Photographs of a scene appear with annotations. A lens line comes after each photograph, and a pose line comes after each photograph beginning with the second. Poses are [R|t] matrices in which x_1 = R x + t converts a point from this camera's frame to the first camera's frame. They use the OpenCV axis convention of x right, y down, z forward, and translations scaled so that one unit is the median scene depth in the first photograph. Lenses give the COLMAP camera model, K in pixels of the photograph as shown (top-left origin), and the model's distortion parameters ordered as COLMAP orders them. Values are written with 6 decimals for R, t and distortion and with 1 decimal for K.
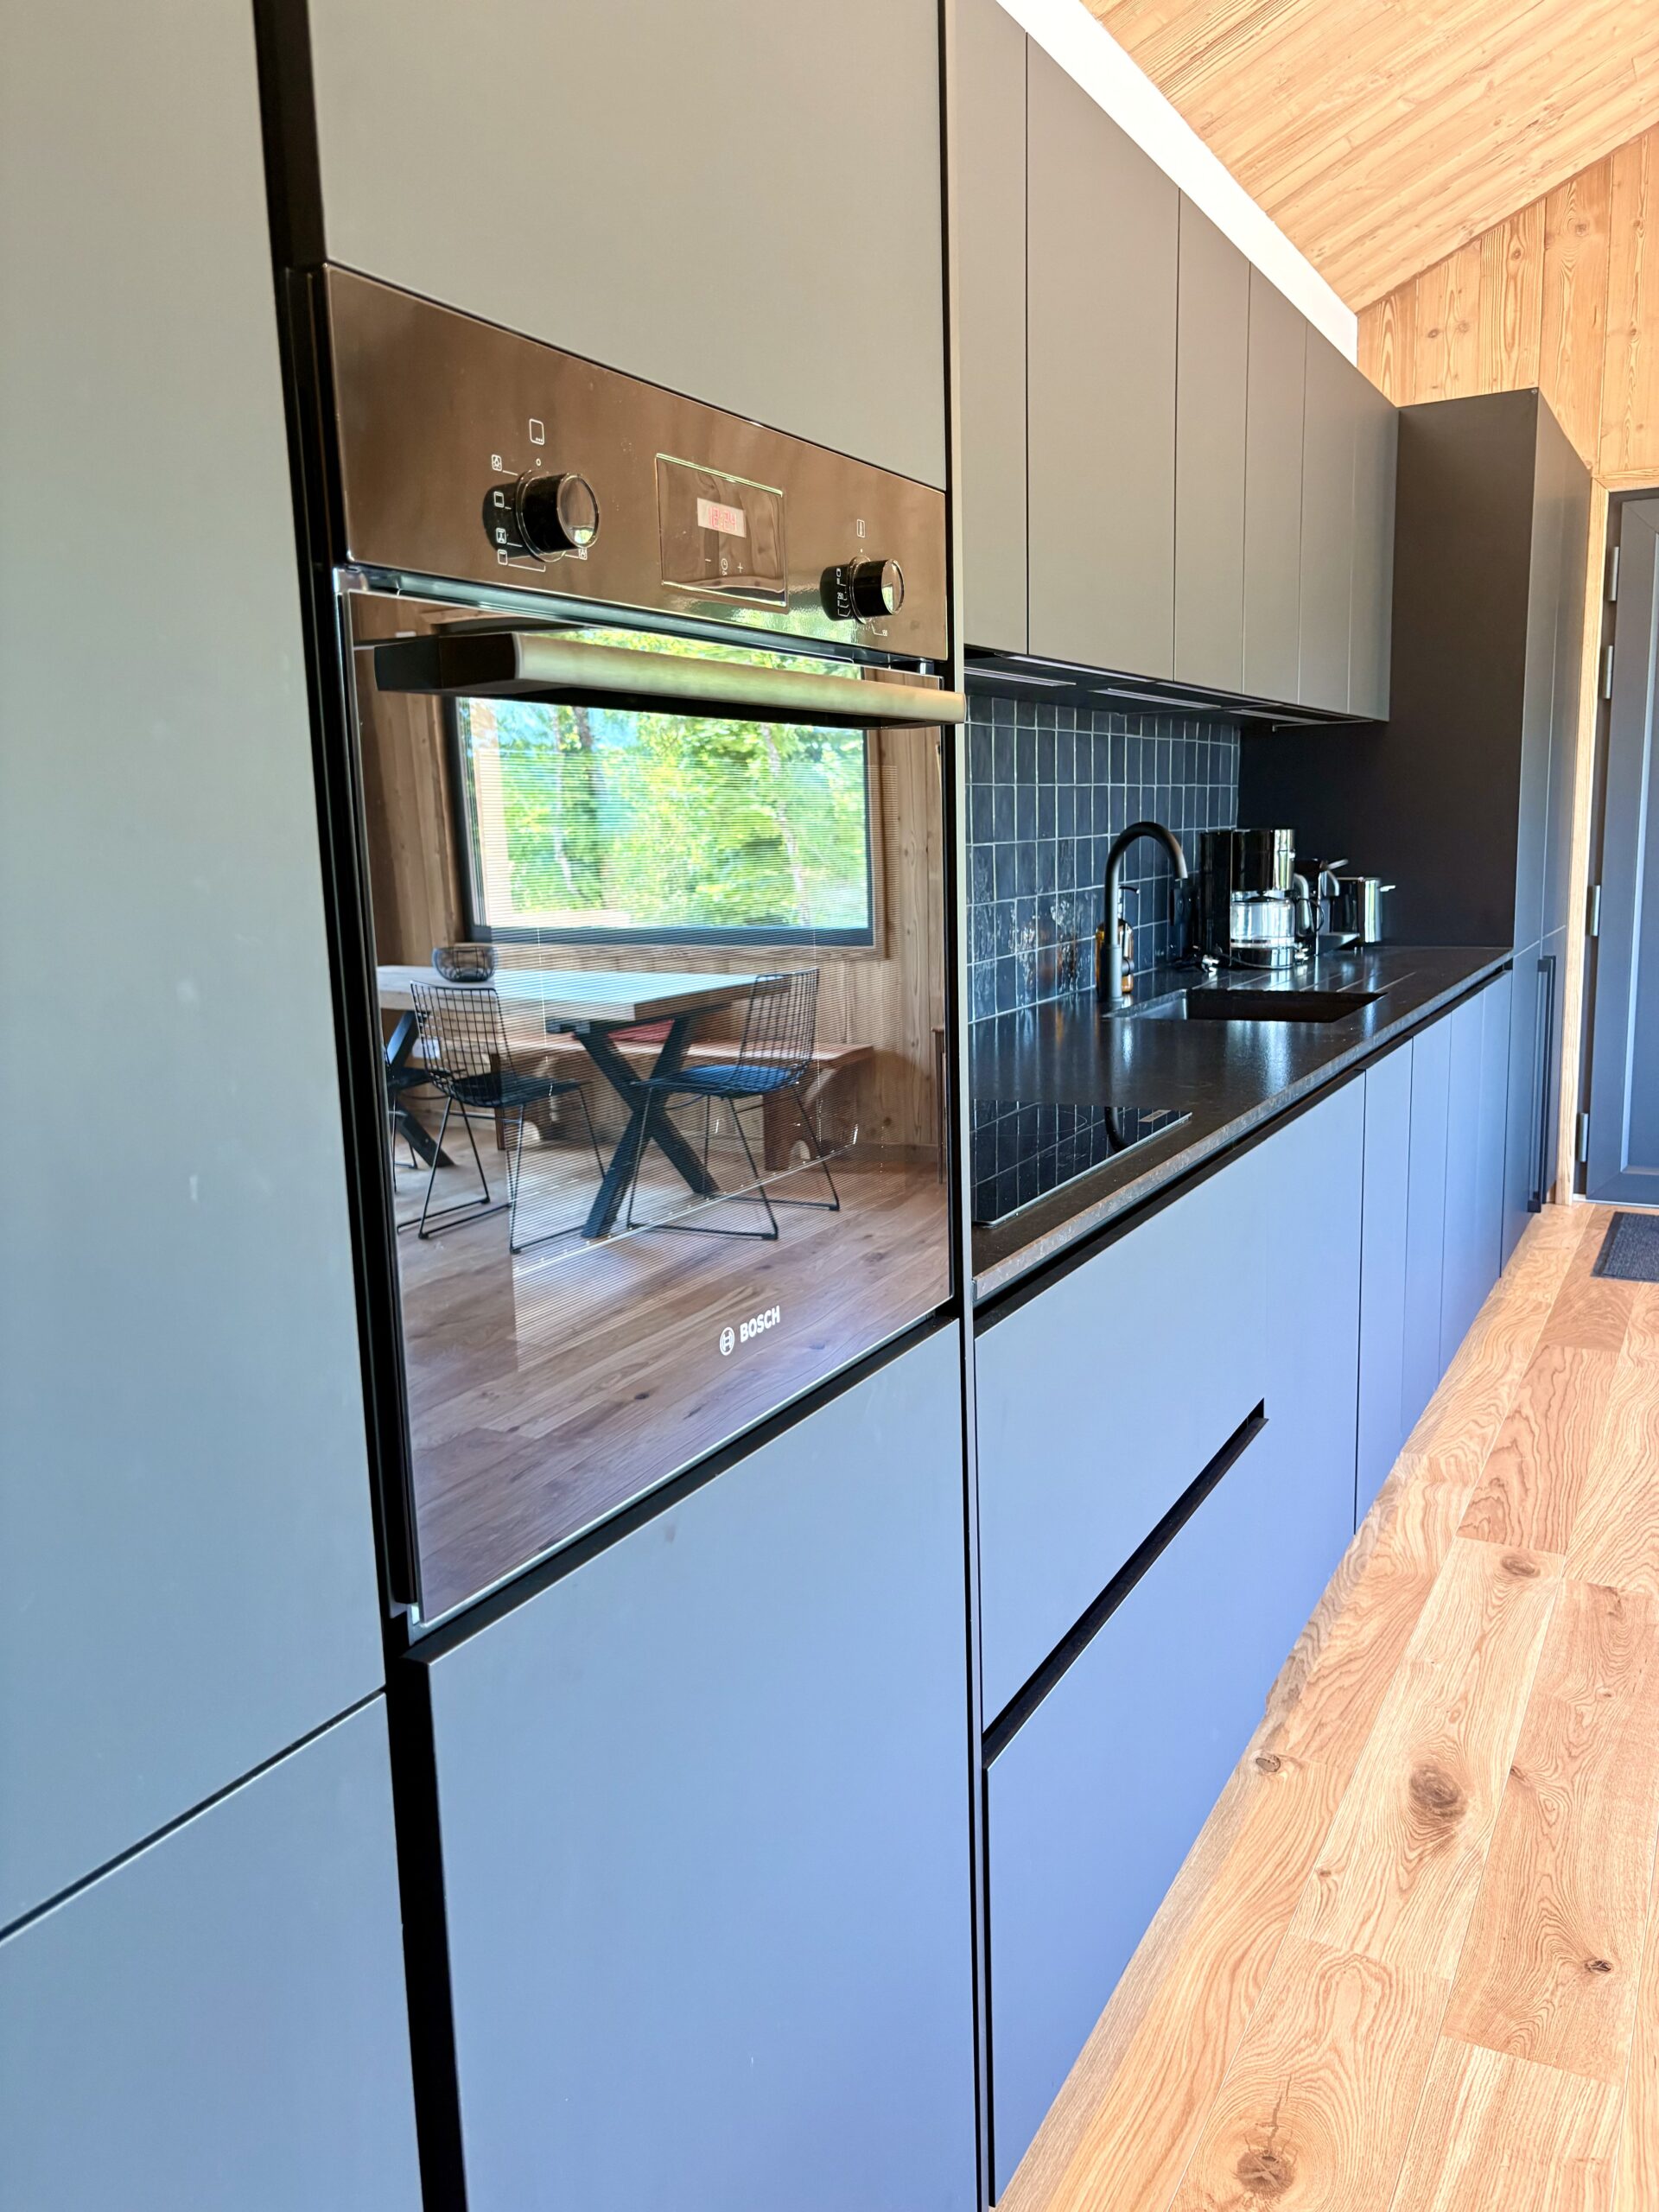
lens RADIAL K [[1676.0, 0, 818.3], [0, 1676.0, 1101.0], [0, 0, 1]] dist [0.048521, -0.055589]
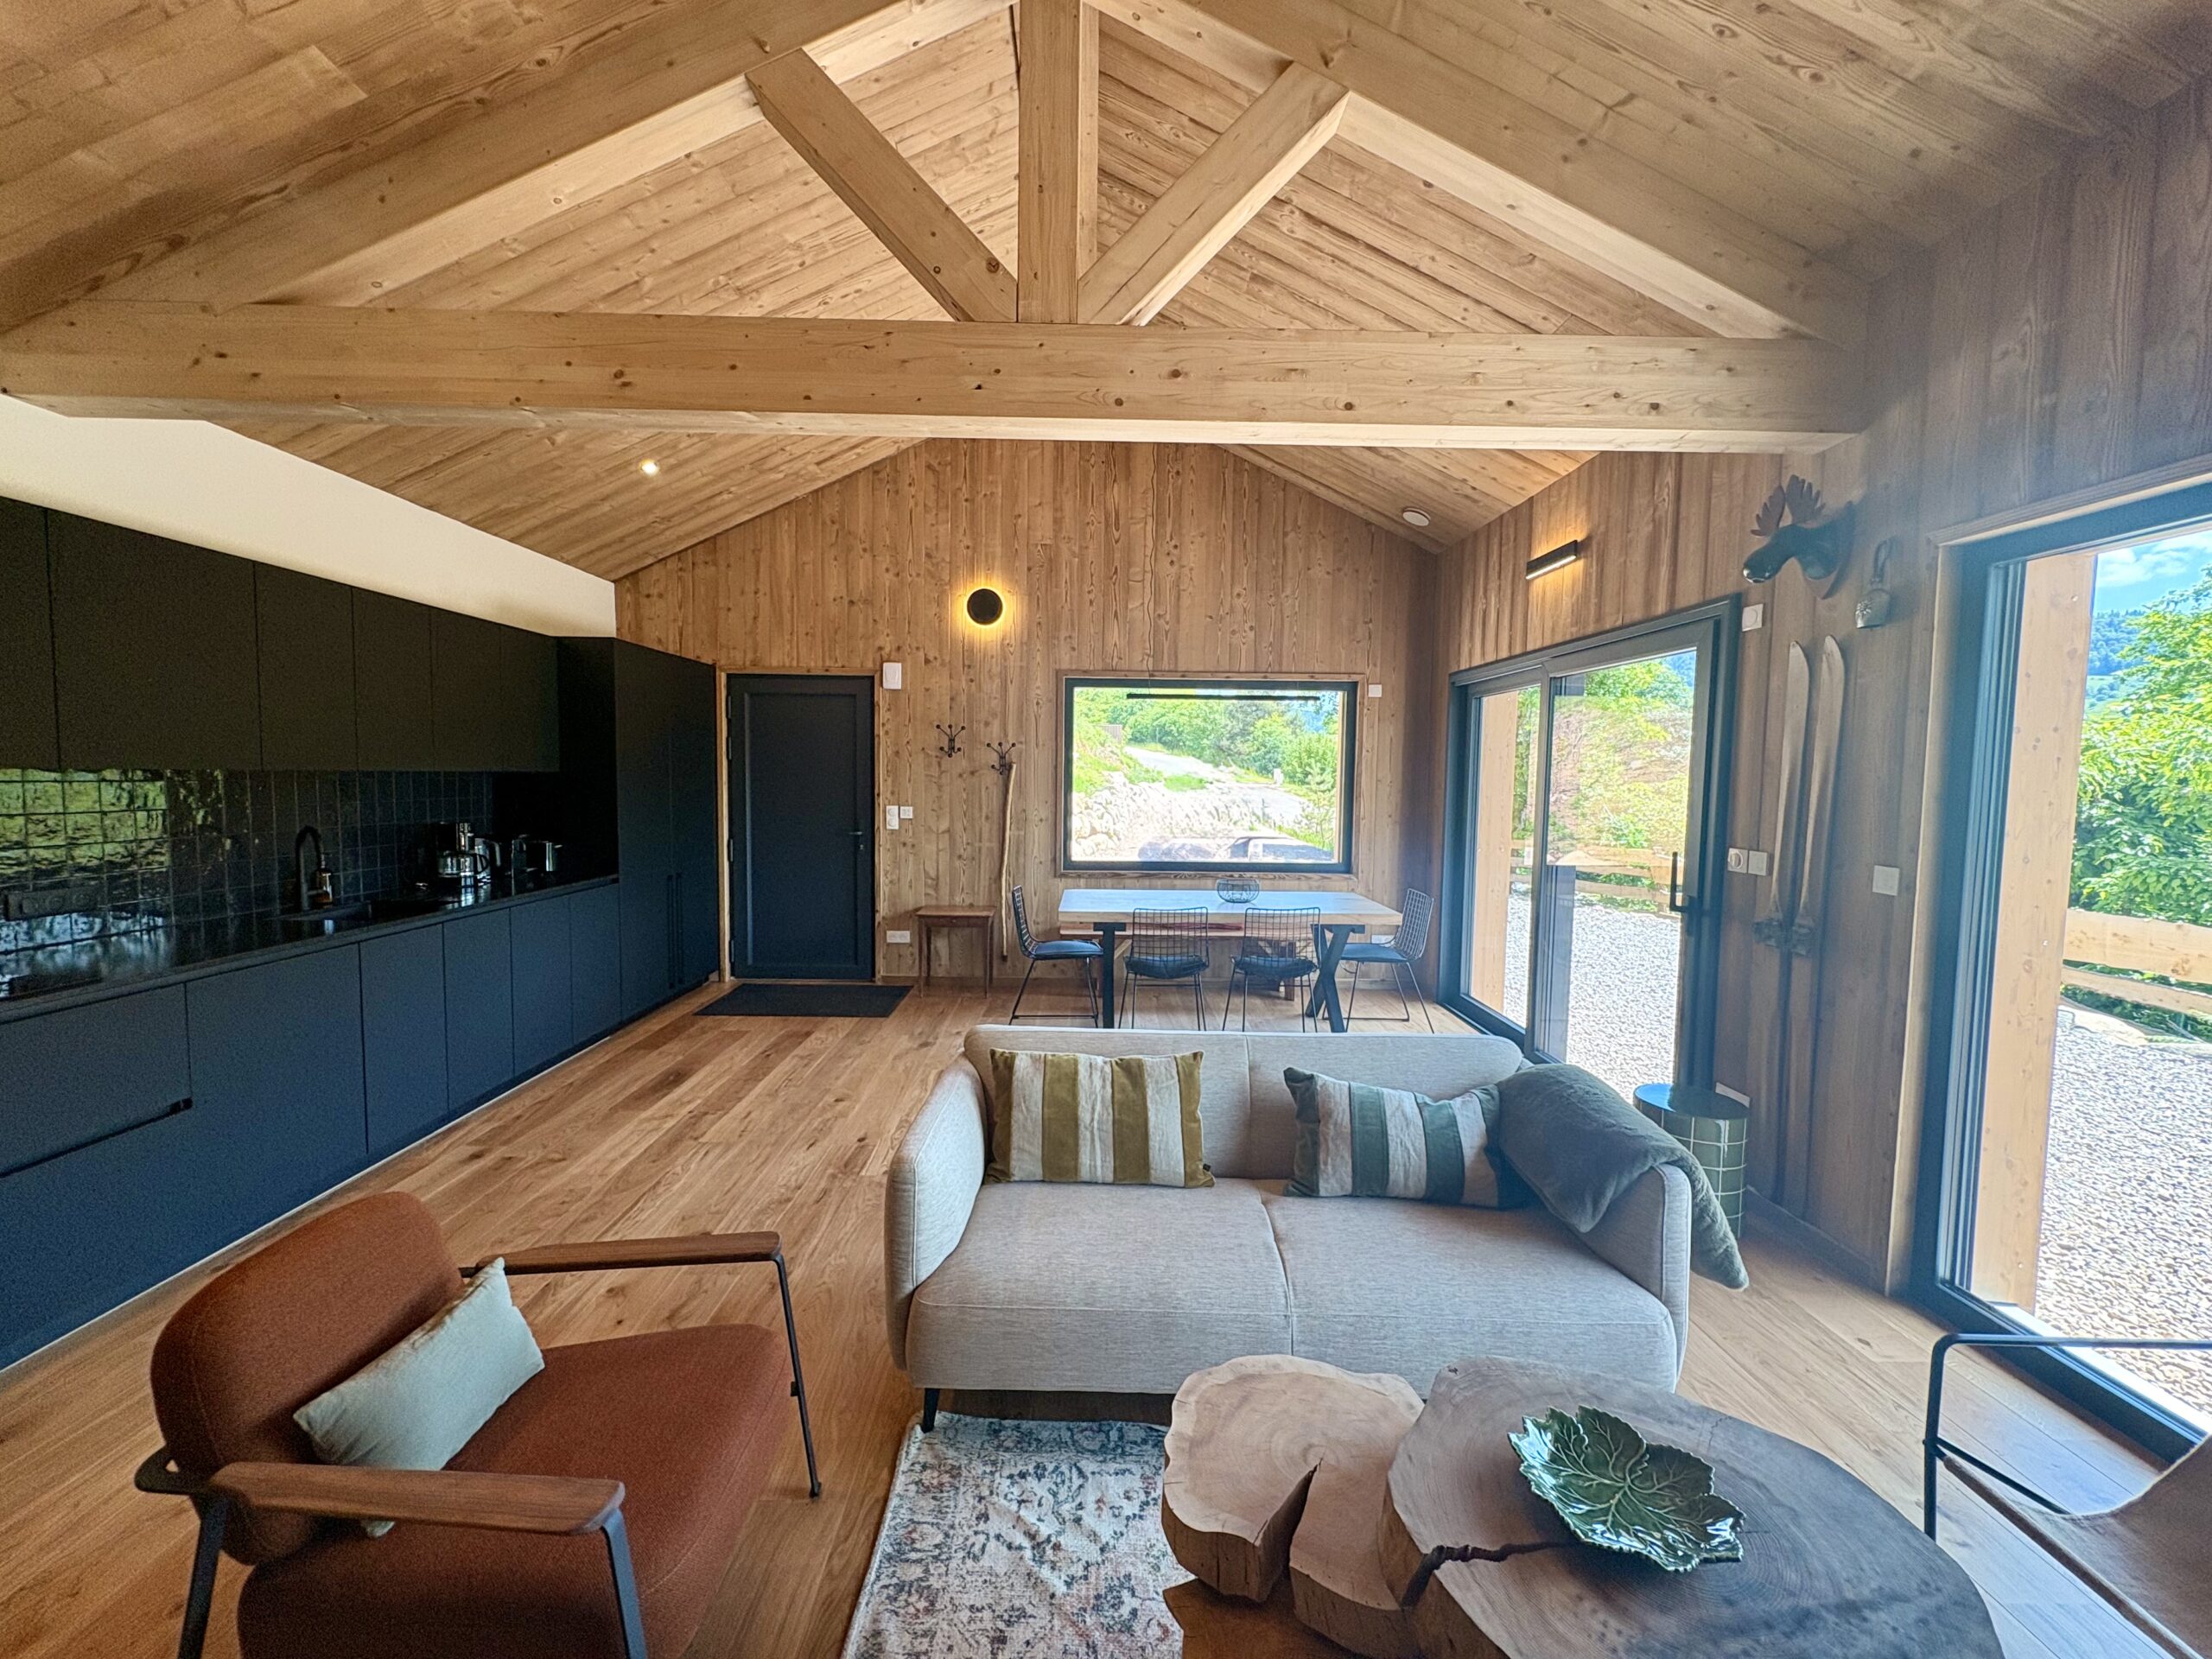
lens RADIAL K [[879.5, 0, 1106.6], [0, 879.5, 829.3], [0, 0, 1]] dist [0.000722, -0.000137]
pose [[0.865917, 0.004897, 0.500163, 0.364415], [0.048063, 0.994510, -0.092946, -0.008120], [-0.497872, 0.104523, 0.860929, -0.329566]]
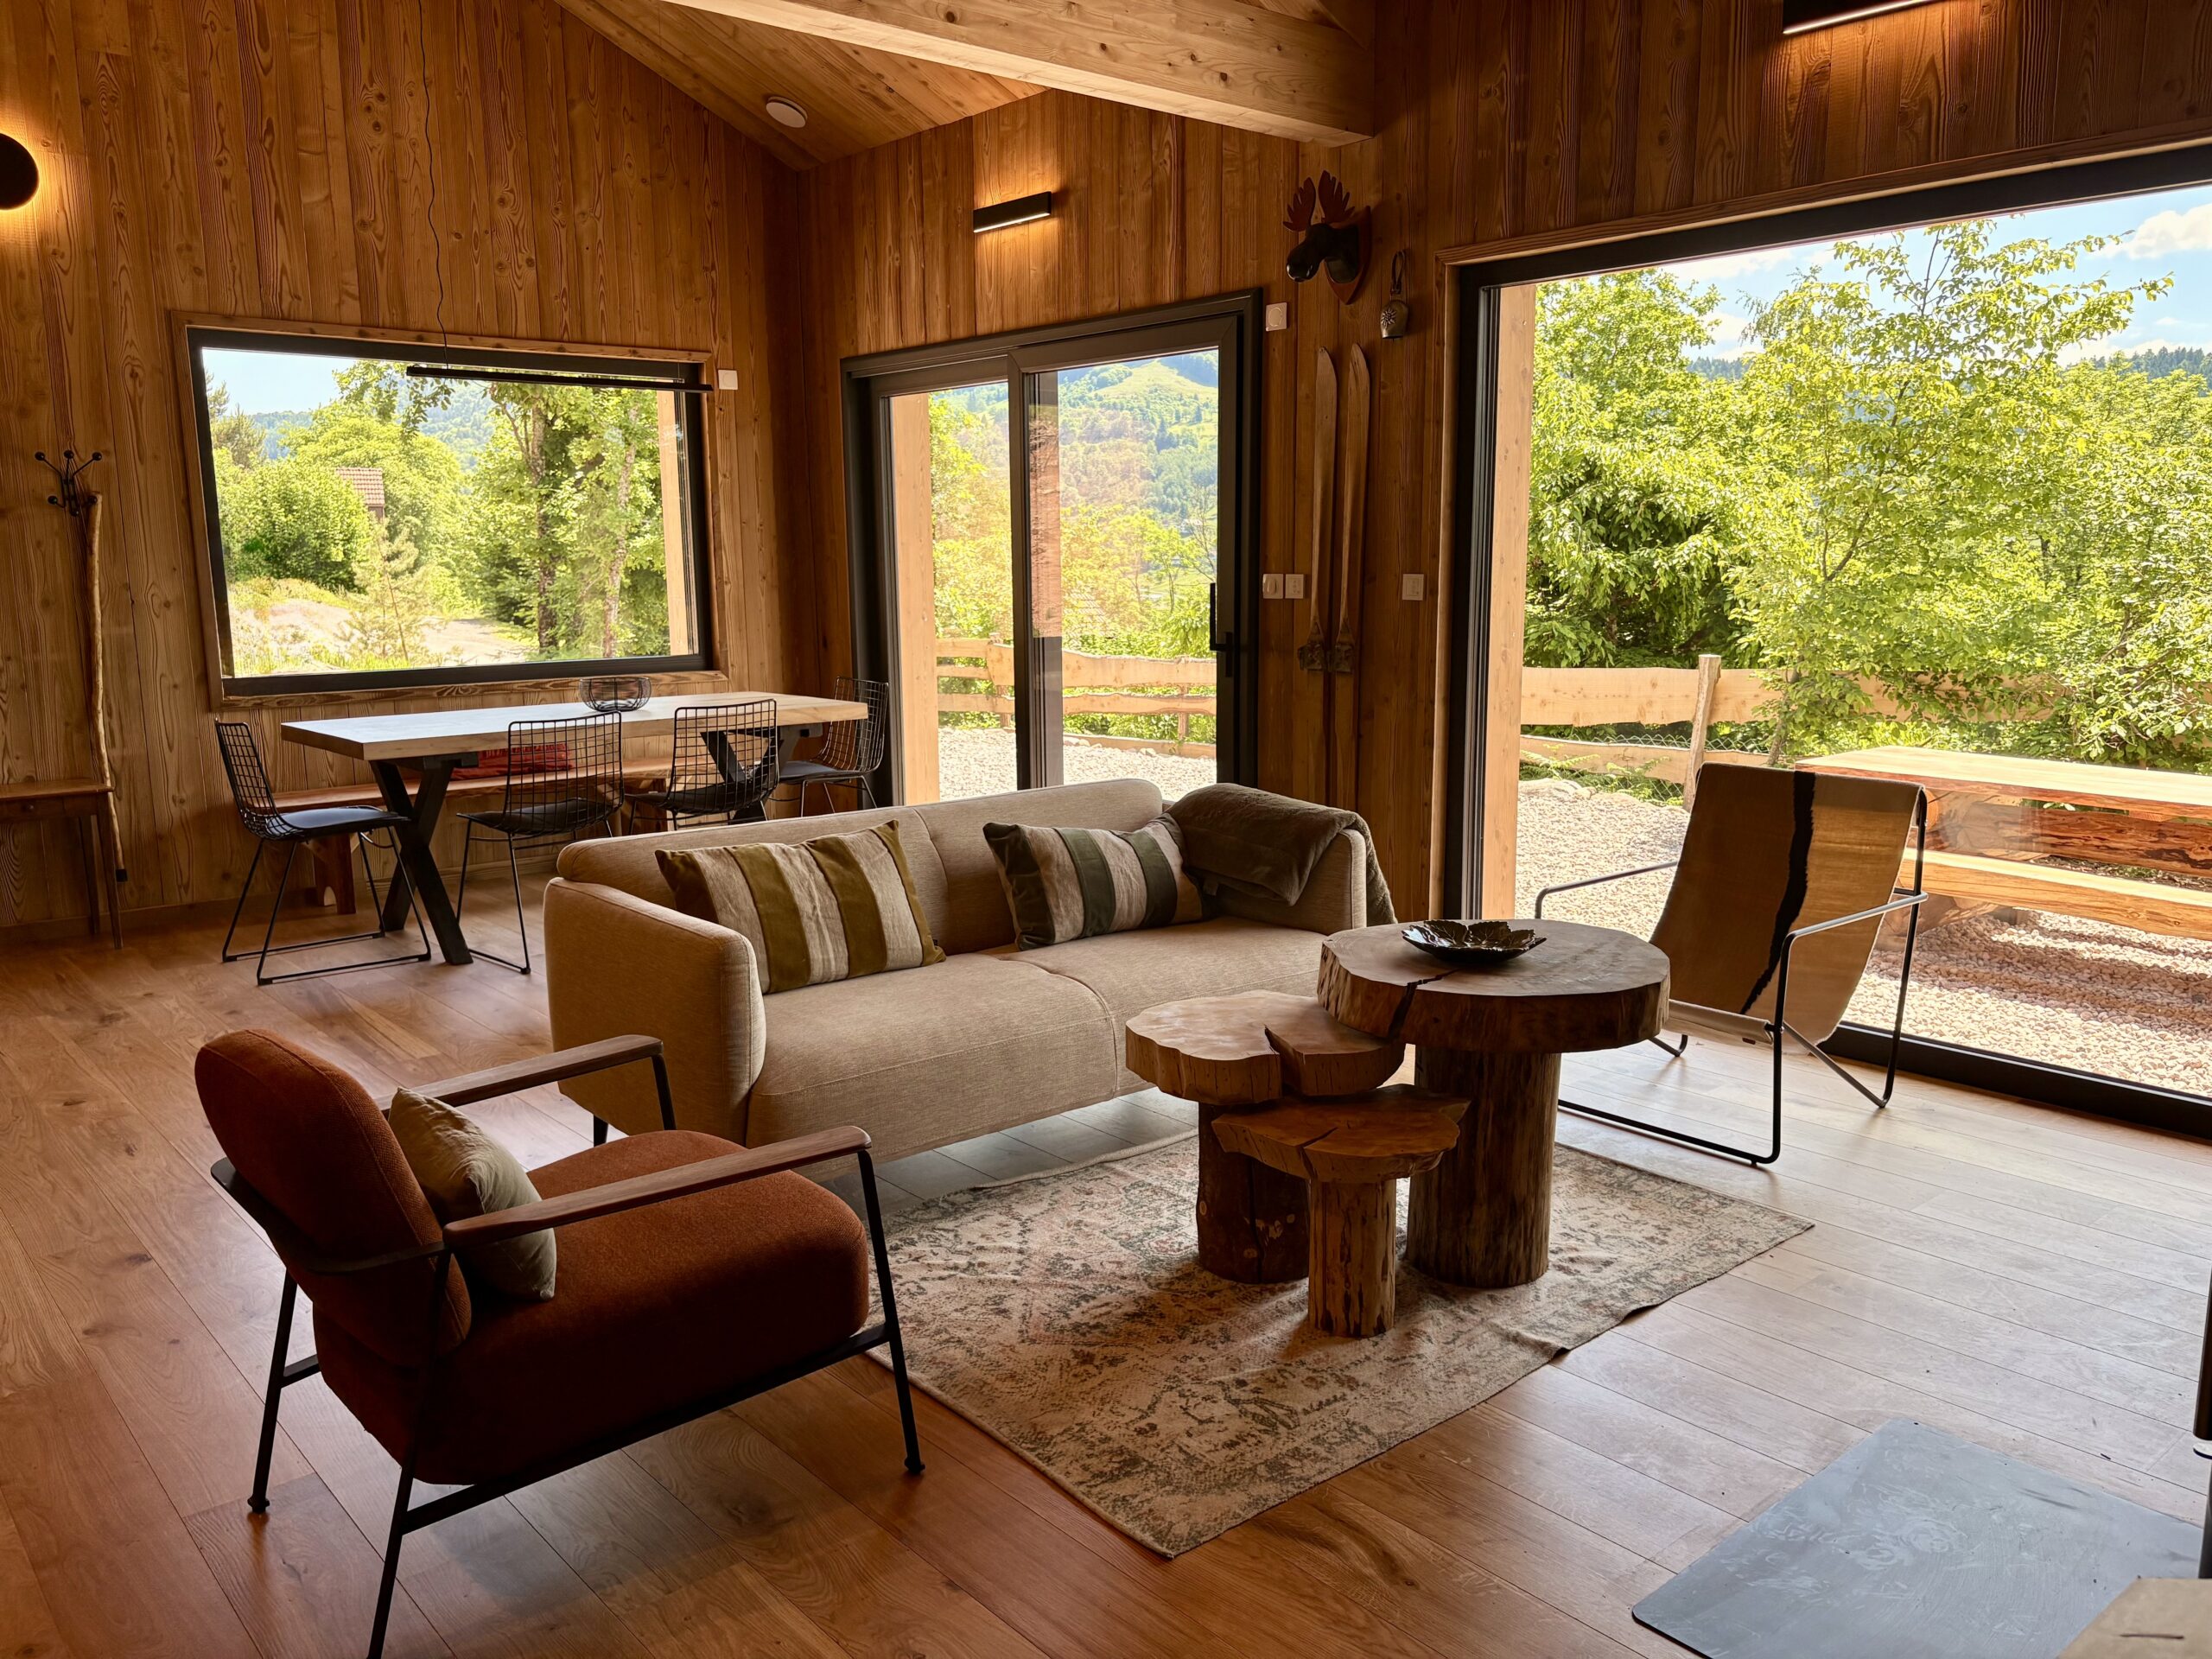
lens RADIAL K [[1676.0, 0, 1114.8], [0, 1676.0, 822.8], [0, 0, 1]] dist [0.048521, -0.055589]
pose [[0.340751, -0.129830, 0.931146, -0.097390], [0.156868, 0.984386, 0.079848, 0.033481], [-0.926974, 0.118859, 0.355797, -0.284949]]
